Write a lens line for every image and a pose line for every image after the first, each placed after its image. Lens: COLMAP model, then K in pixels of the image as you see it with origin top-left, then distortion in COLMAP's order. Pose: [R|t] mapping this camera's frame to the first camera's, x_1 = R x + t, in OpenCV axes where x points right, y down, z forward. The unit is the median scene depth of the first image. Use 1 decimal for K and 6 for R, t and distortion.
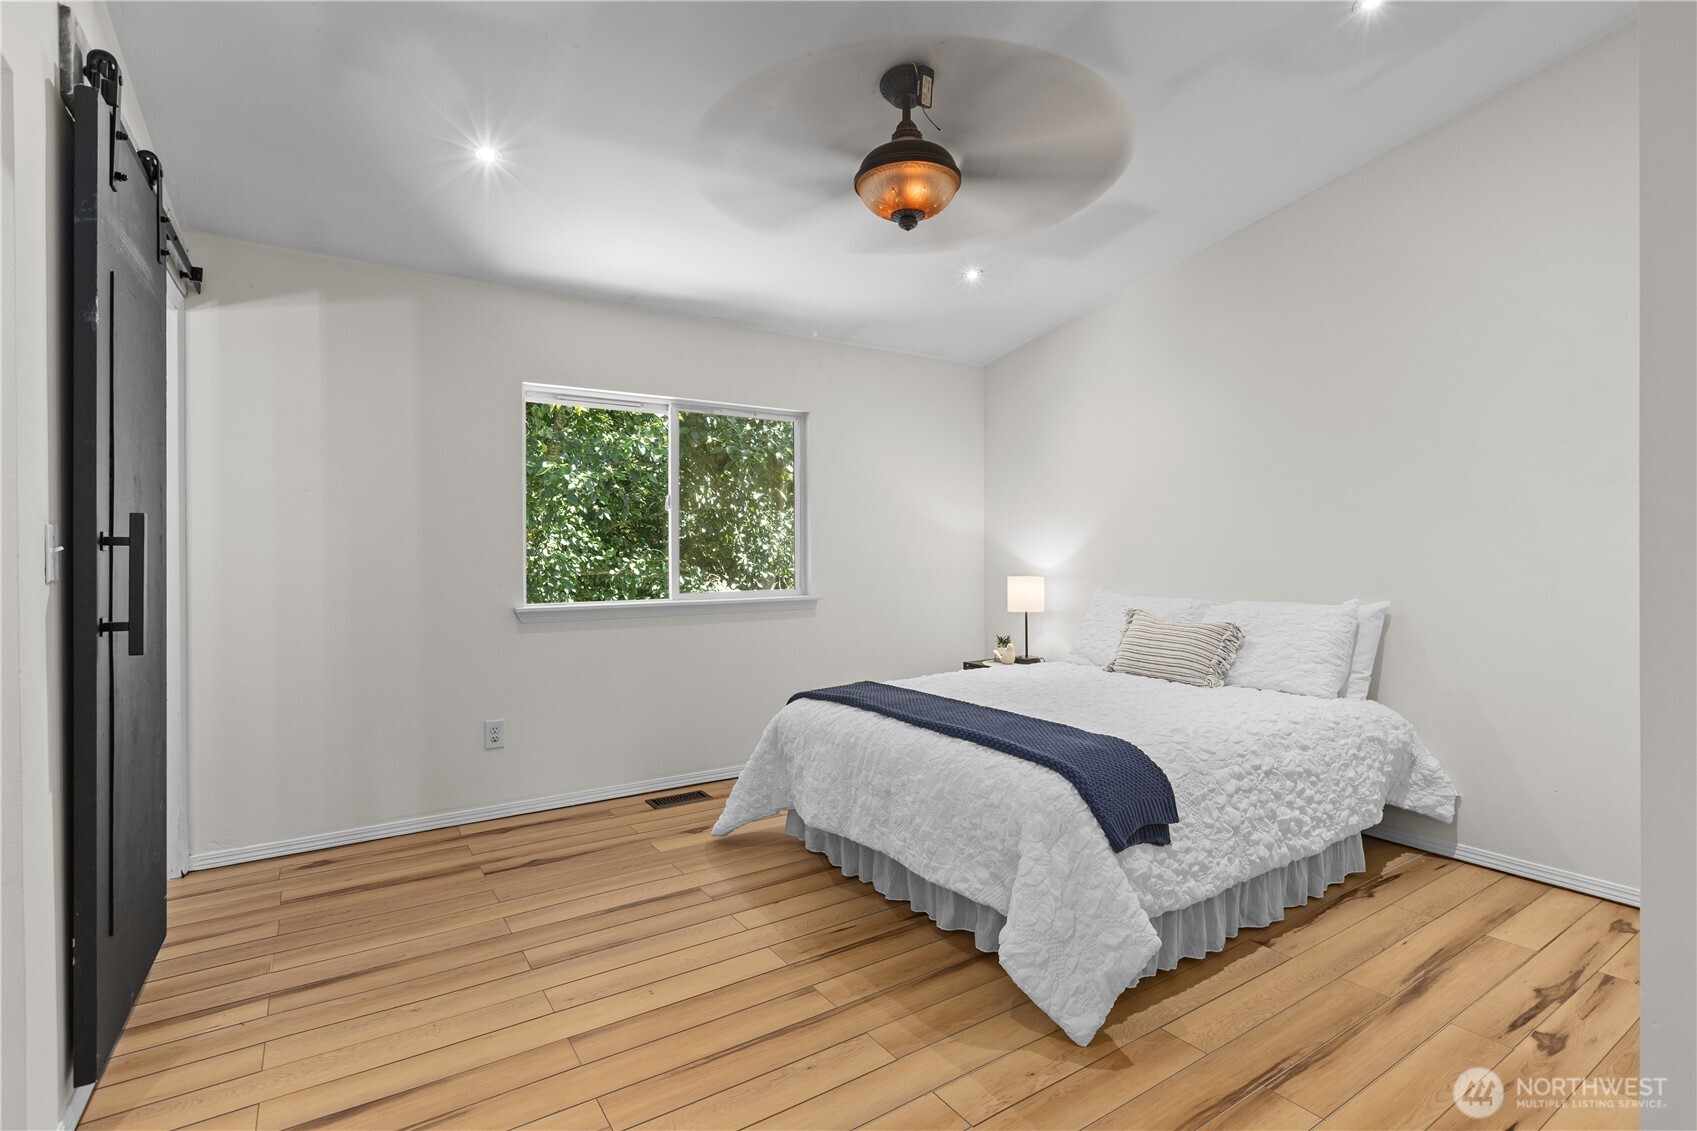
lens RADIAL K [[800.6, 0, 842.5], [0, 800.6, 553.4], [0, 0, 1]] dist [0.000391, -0.000011]
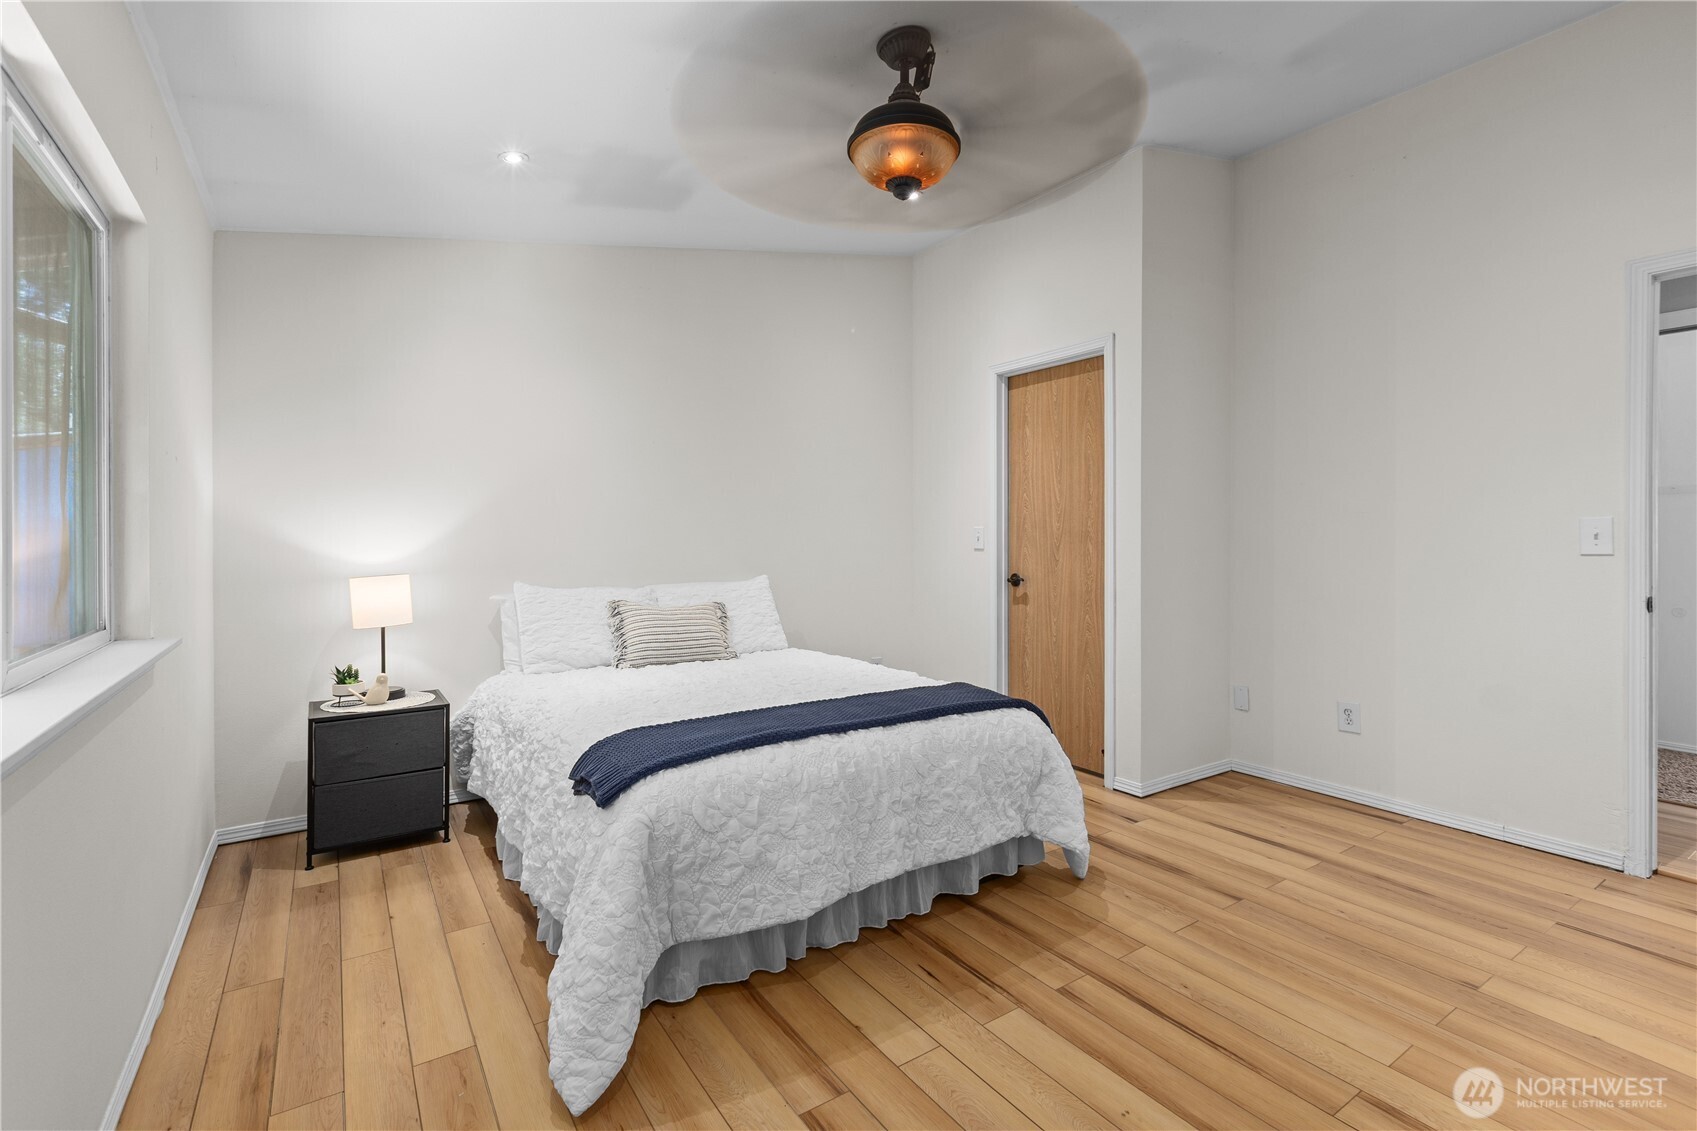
lens RADIAL K [[782.1, 0, 847.6], [0, 782.1, 540.7], [0, 0, 1]] dist [0.002566, 0.000399]
pose [[-0.020864, 0.001502, 0.999781, -0.836401], [0.003908, 0.999991, -0.001420, 0.000883], [-0.999775, 0.003878, -0.020870, 1.087178]]
